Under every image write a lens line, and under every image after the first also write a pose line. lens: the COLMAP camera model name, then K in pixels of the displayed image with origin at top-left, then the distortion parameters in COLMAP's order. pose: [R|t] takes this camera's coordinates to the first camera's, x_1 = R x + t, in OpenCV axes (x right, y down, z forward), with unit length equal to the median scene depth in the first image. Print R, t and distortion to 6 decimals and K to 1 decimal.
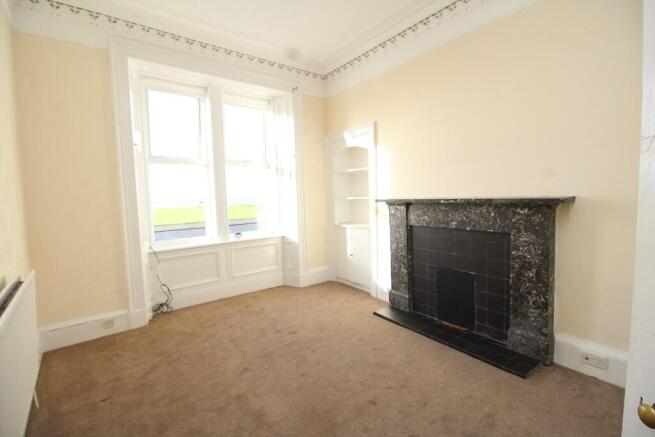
lens RADIAL K [[319.8, 0, 324.4], [0, 319.8, 215.6], [0, 0, 1]] dist [-0.000372, -0.012564]
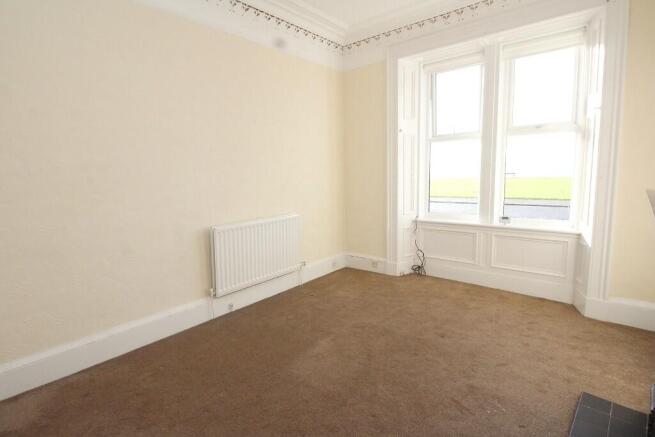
lens RADIAL K [[352.8, 0, 327.5], [0, 352.8, 218.5], [0, 0, 1]] dist [-0.002061, -0.027684]
pose [[0.115533, 0.147741, -0.982255, 0.666575], [-0.045014, 0.988640, 0.143407, -0.061307], [0.992283, 0.027647, 0.120871, 0.501888]]
